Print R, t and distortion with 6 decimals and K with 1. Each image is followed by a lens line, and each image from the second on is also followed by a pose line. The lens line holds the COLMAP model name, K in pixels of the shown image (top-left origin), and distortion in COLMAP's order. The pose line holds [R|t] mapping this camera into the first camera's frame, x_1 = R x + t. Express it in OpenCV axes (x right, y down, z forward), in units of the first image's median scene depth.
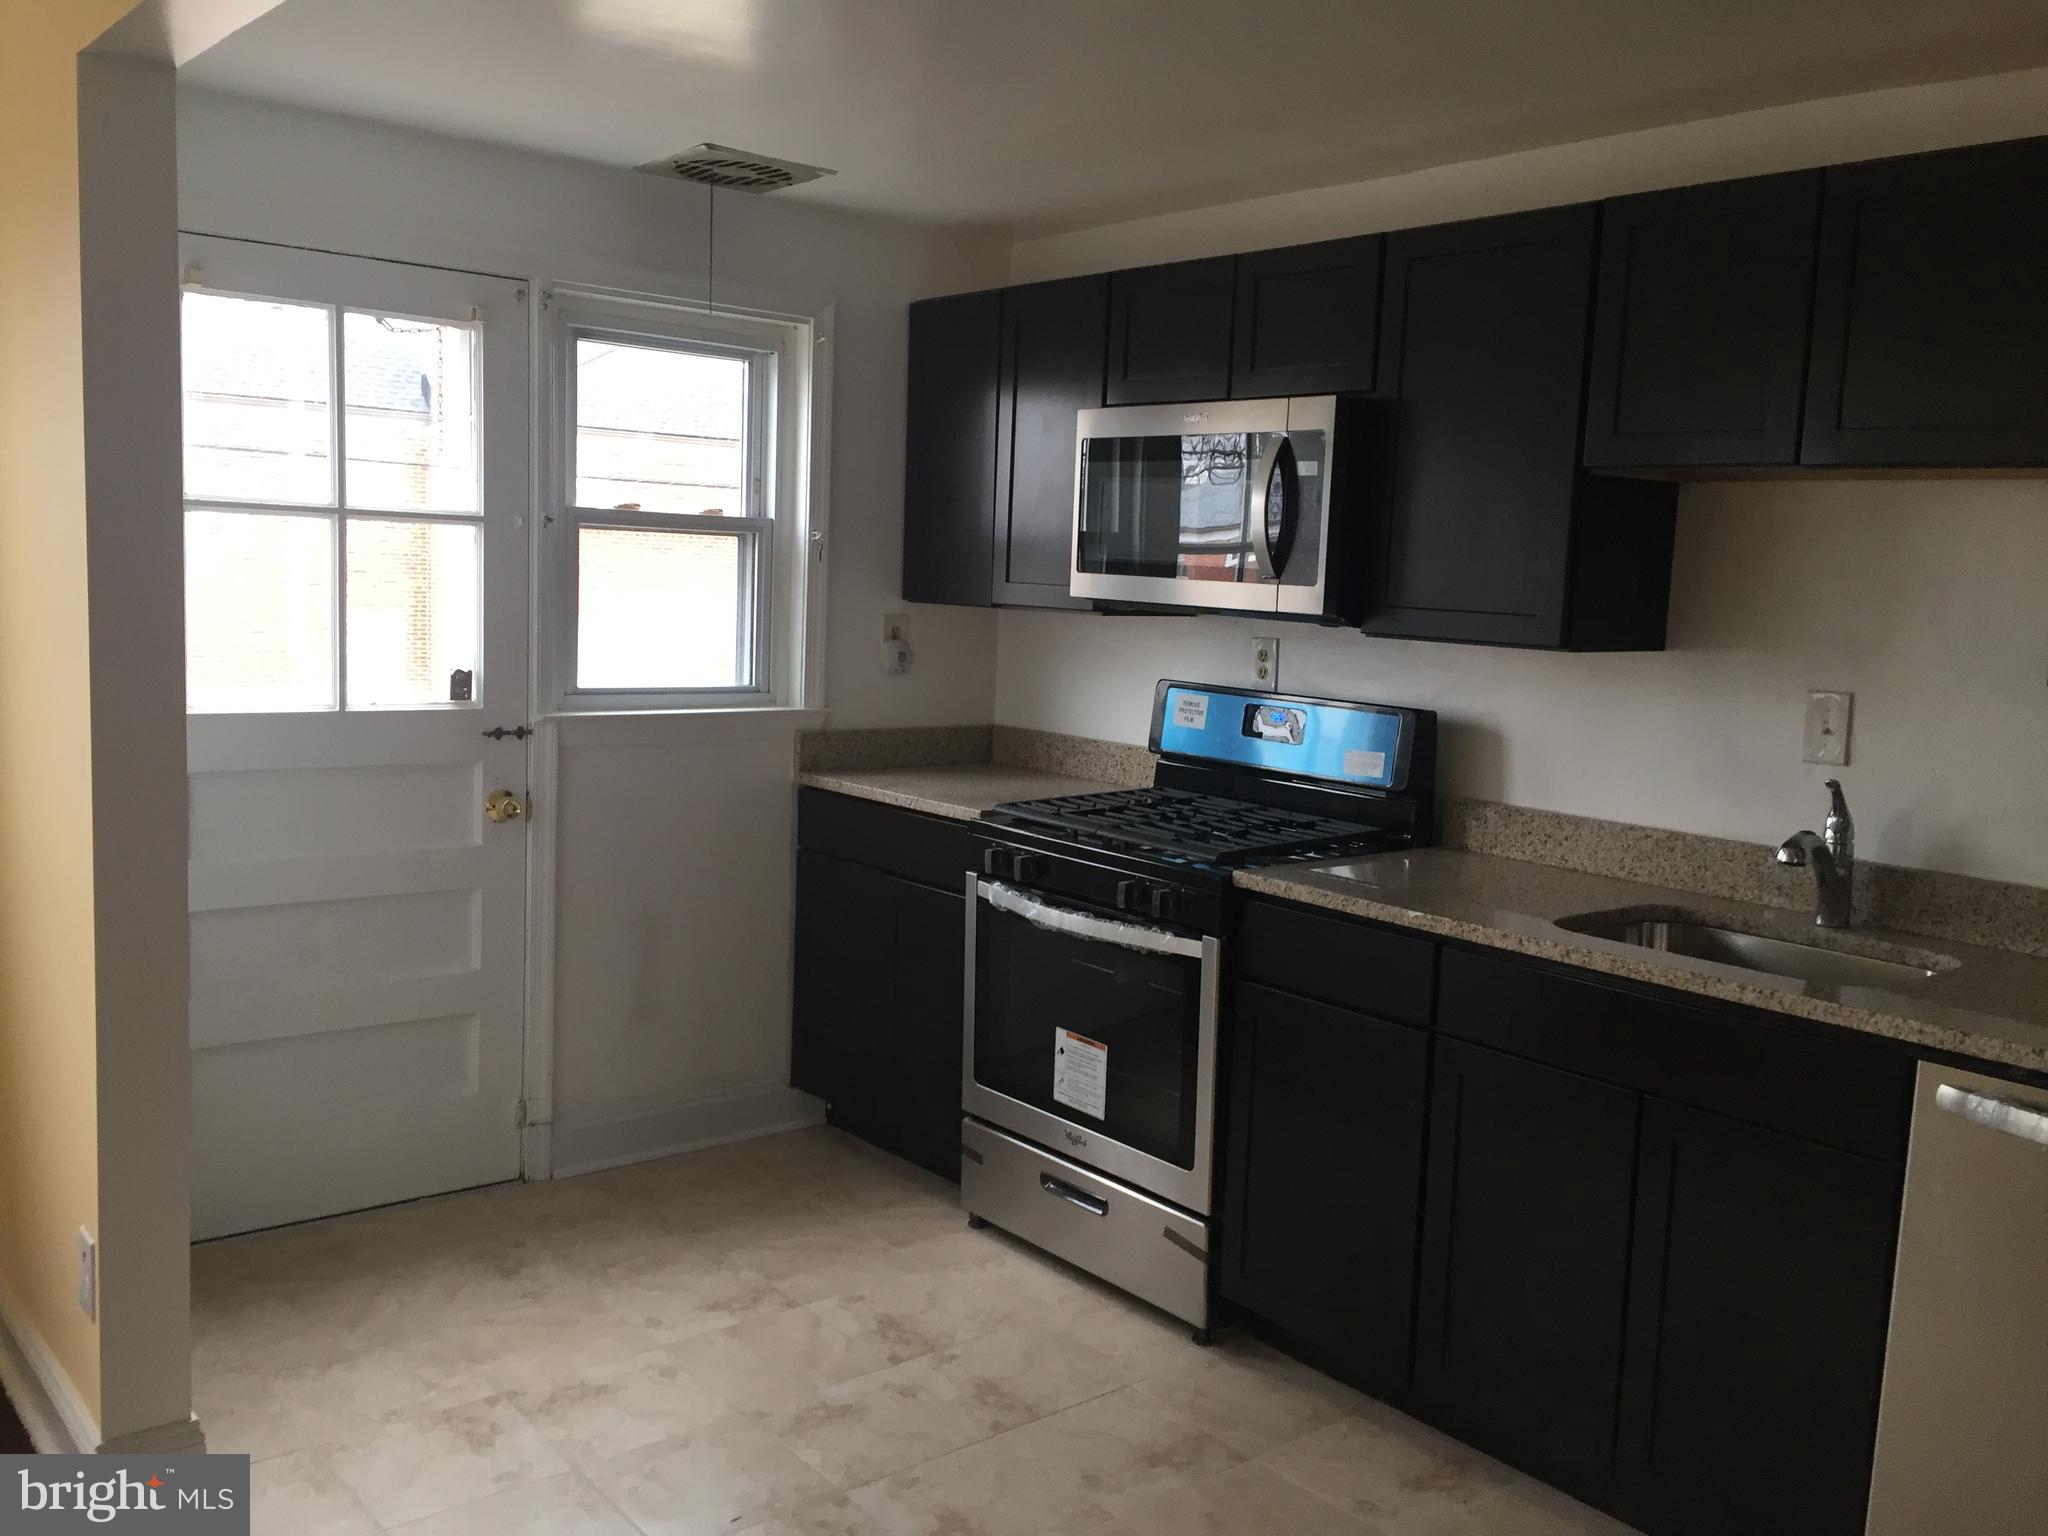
lens RADIAL K [[1729.5, 0, 1030.1], [0, 1729.5, 759.7], [0, 0, 1]] dist [0.019320, -0.014669]
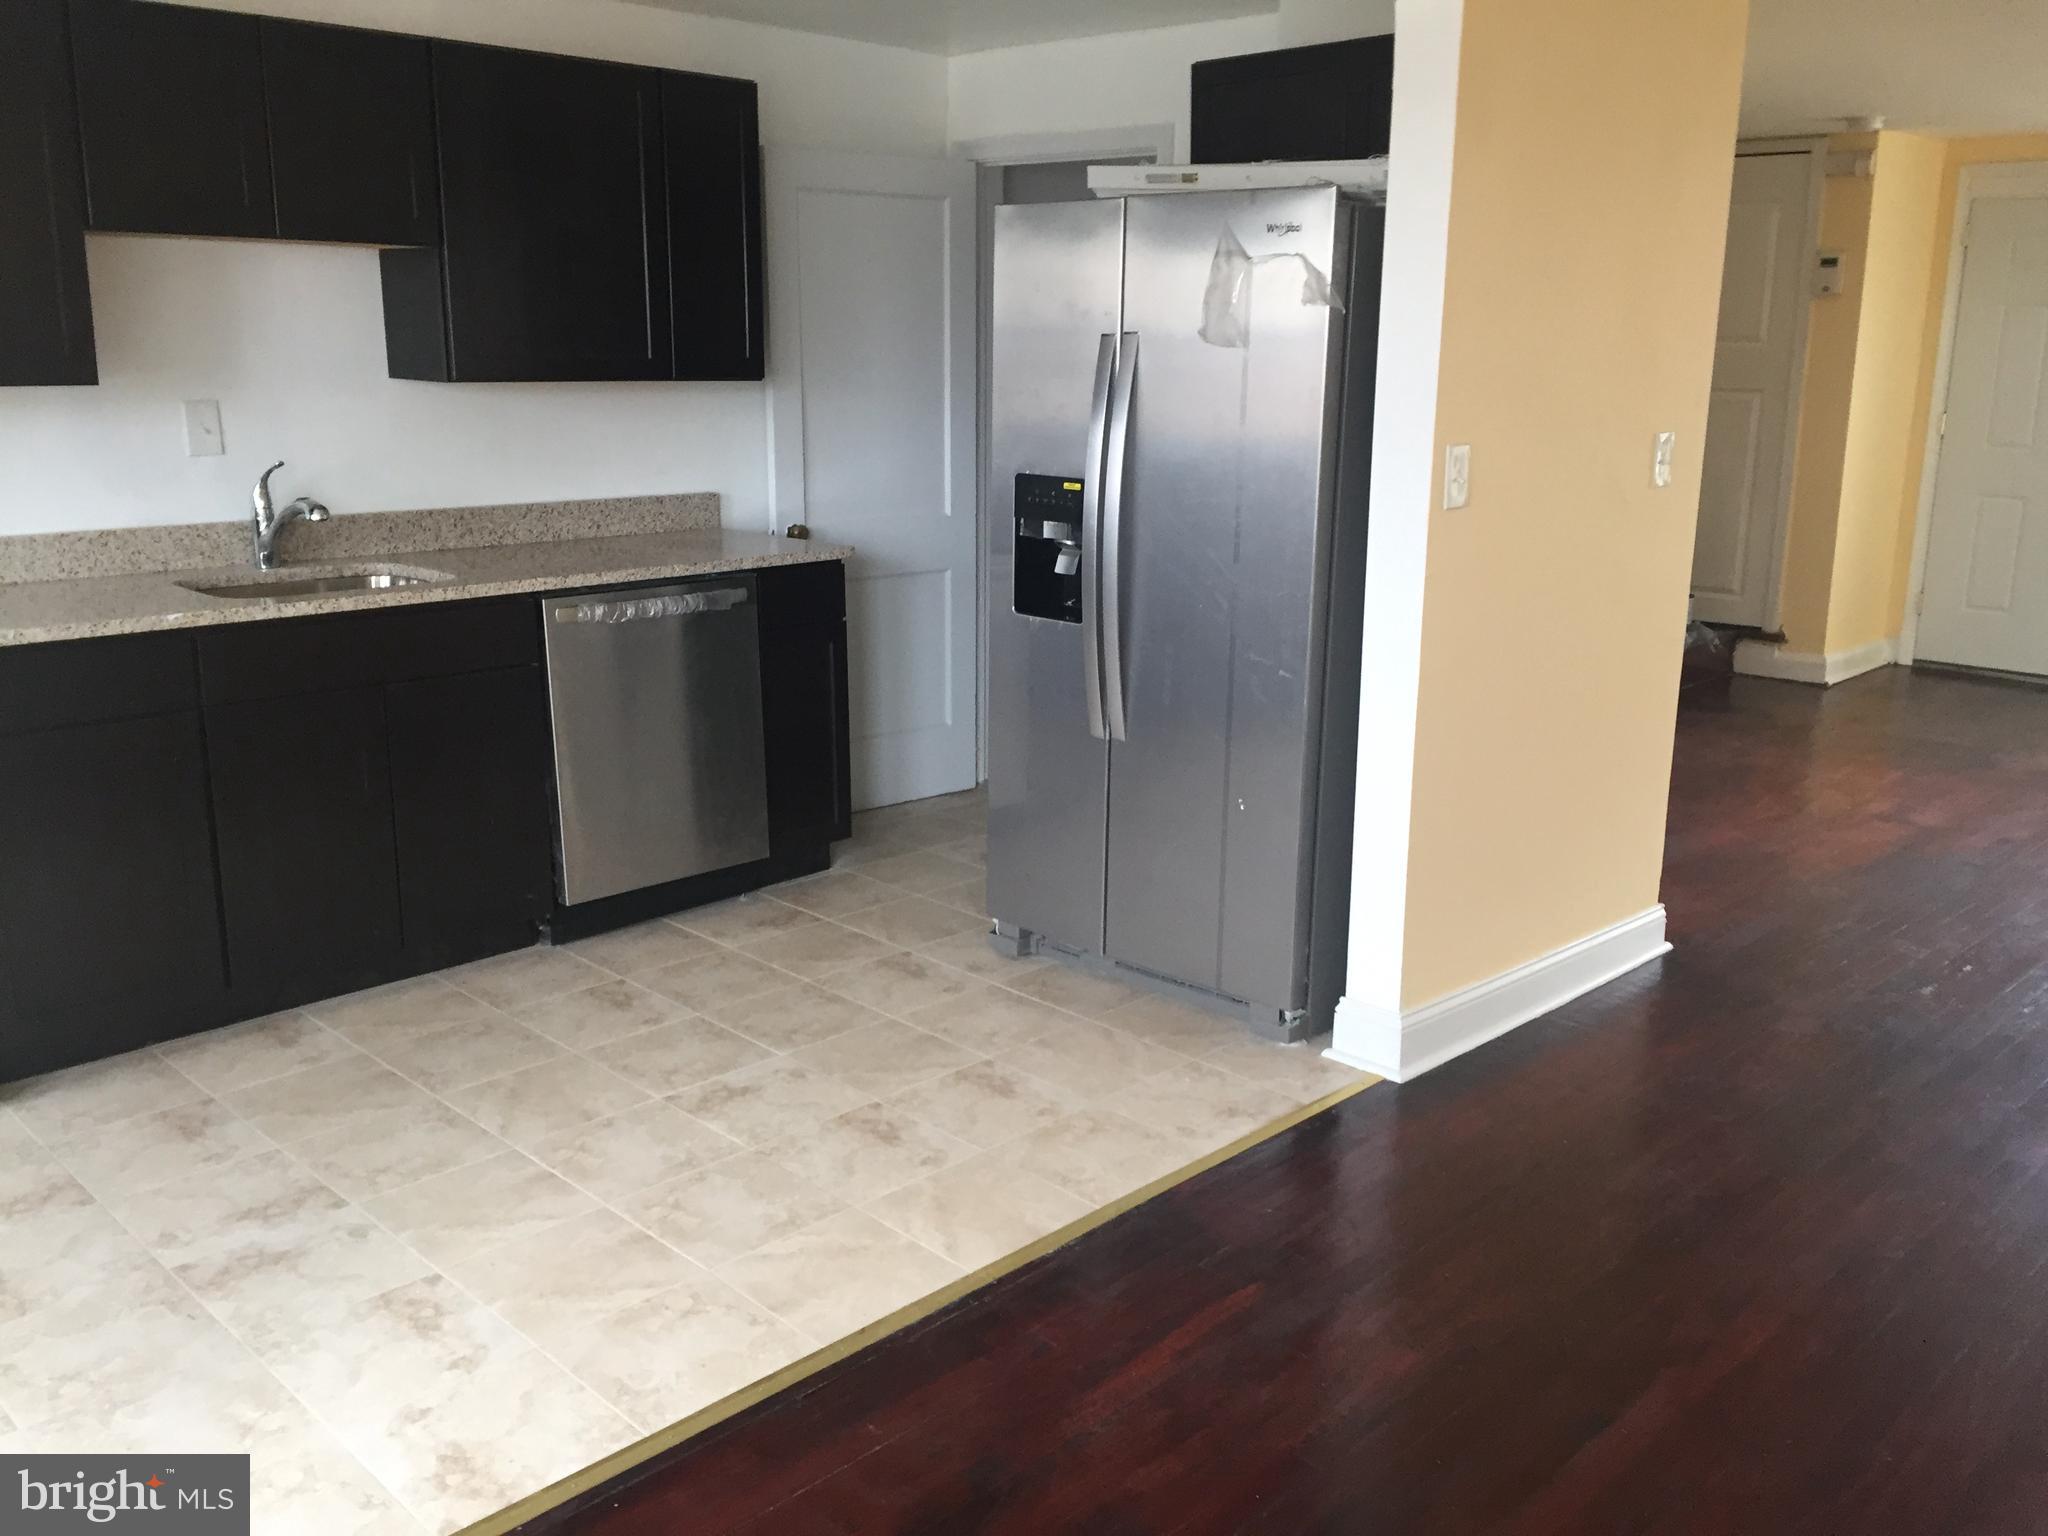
lens RADIAL K [[1729.5, 0, 1030.3], [0, 1729.5, 753.9], [0, 0, 1]] dist [0.019320, -0.014669]
pose [[-0.092189, -0.277678, 0.956241, -0.961863], [0.092110, 0.953835, 0.285859, -0.104078], [-0.991472, 0.114432, -0.062356, 0.479648]]
